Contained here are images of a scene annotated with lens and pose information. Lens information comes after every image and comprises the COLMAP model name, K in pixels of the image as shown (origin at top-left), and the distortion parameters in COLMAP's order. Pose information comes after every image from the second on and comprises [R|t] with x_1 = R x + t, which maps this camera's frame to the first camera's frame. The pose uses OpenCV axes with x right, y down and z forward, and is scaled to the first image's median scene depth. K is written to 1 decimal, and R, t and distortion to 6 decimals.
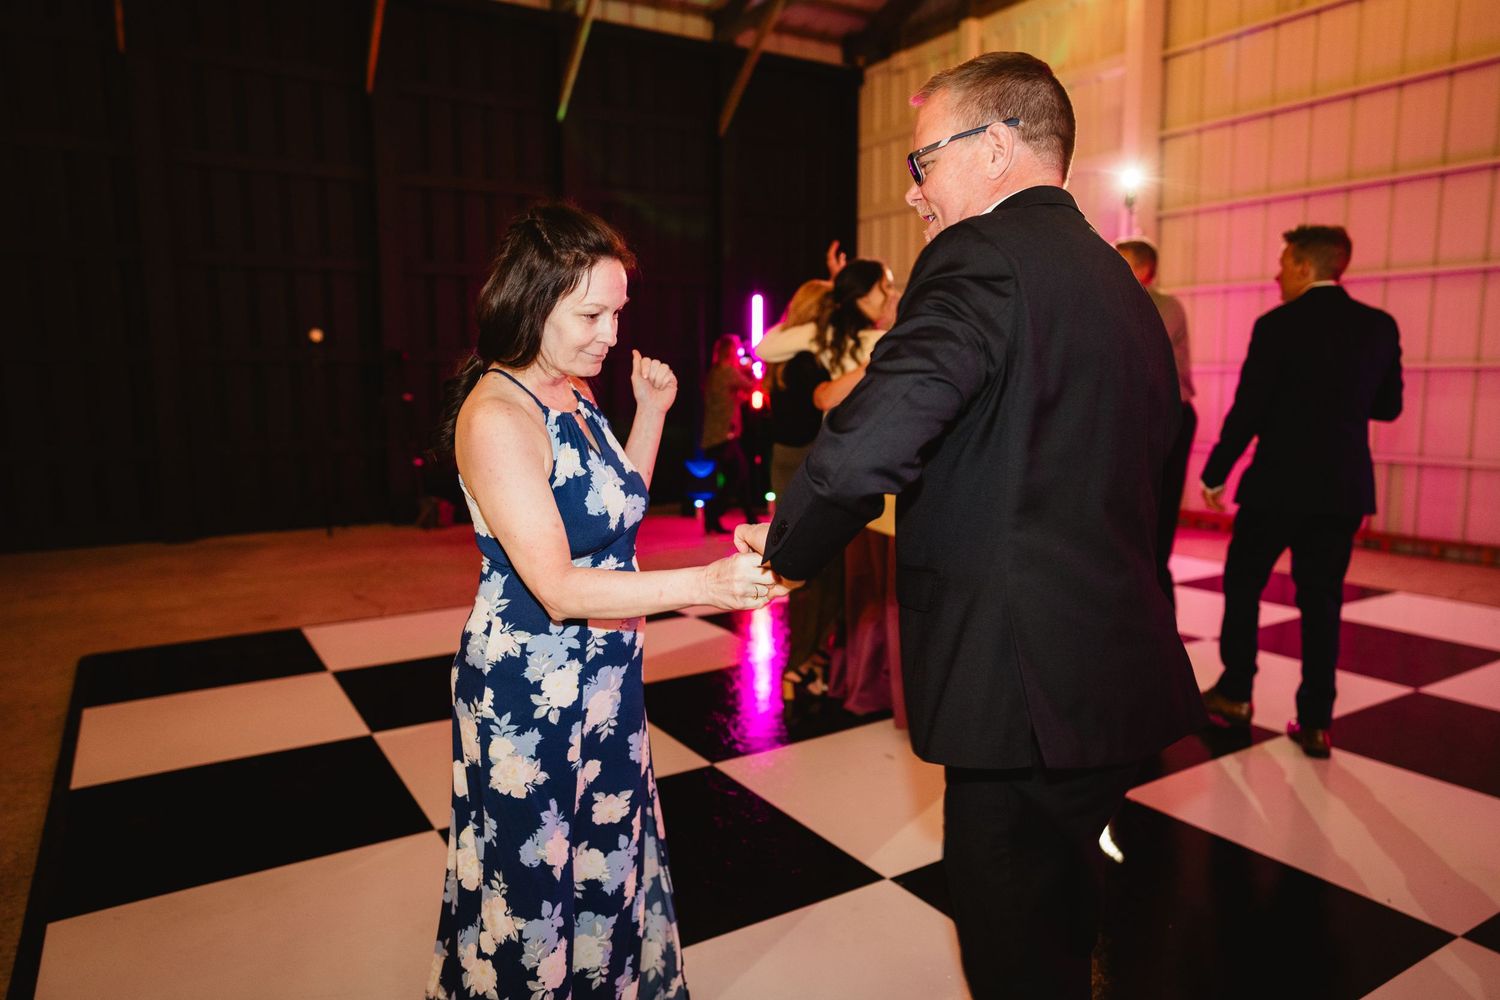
lens RADIAL K [[989.0, 0, 750.0], [0, 989.0, 500.0], [0, 0, 1]] dist [-0.002036, 0.000364]
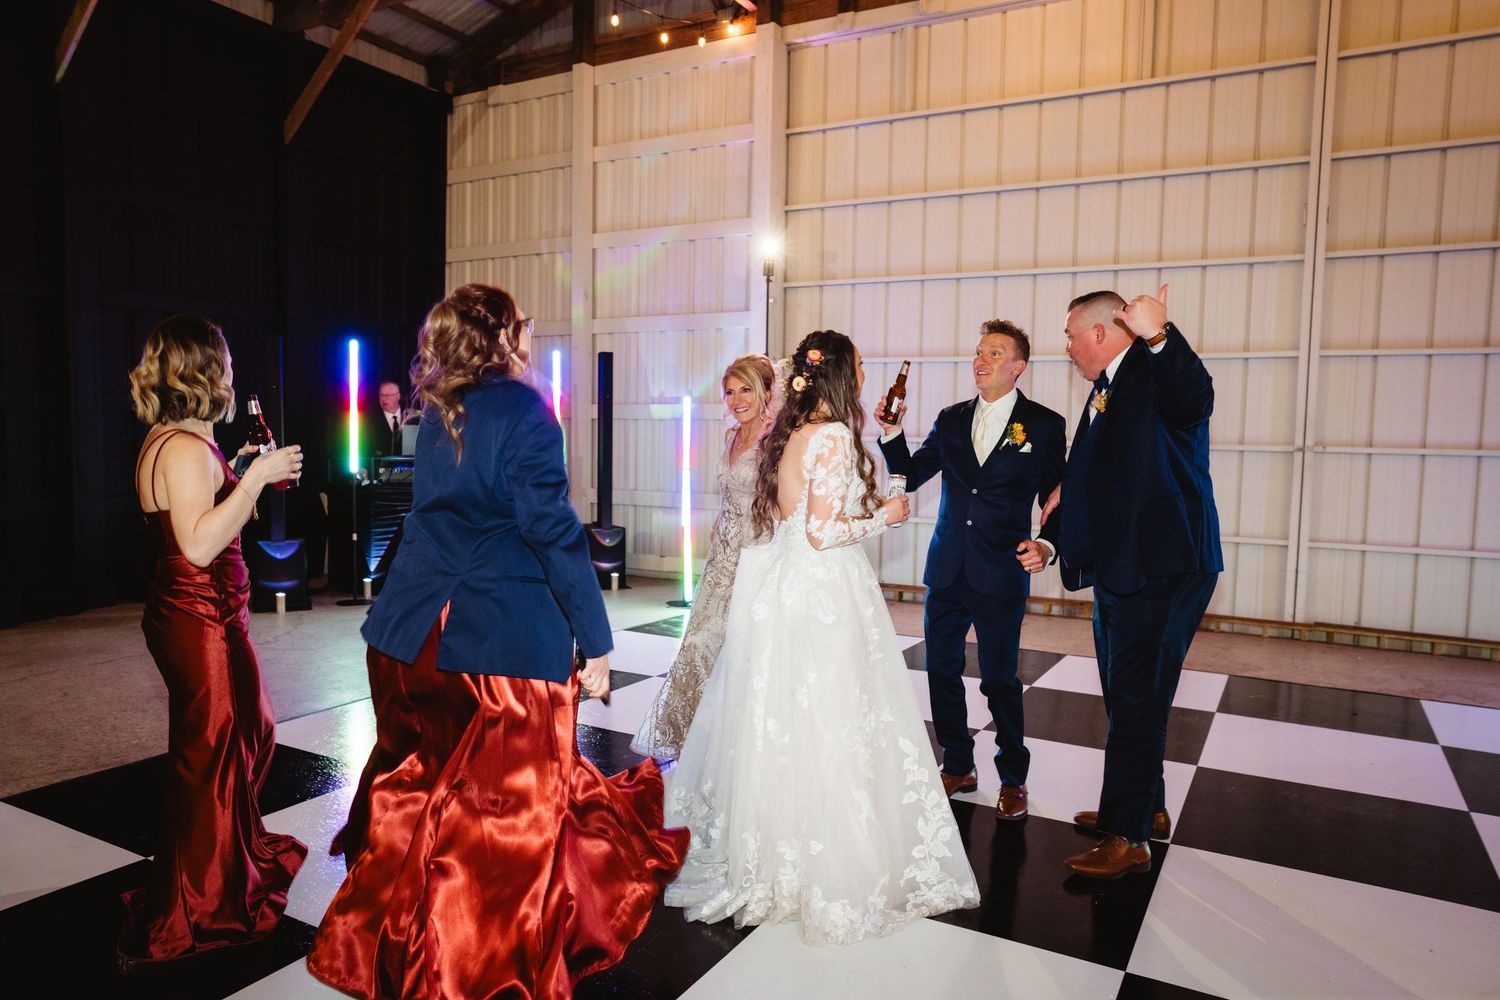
lens RADIAL K [[989.0, 0, 750.0], [0, 989.0, 500.0], [0, 0, 1]] dist [-0.002036, 0.000364]
pose [[0.881349, 0.000180, 0.472465, -0.096742], [0.029619, 0.998012, -0.055632, -0.016919], [-0.471536, 0.063026, 0.879592, 0.145955]]
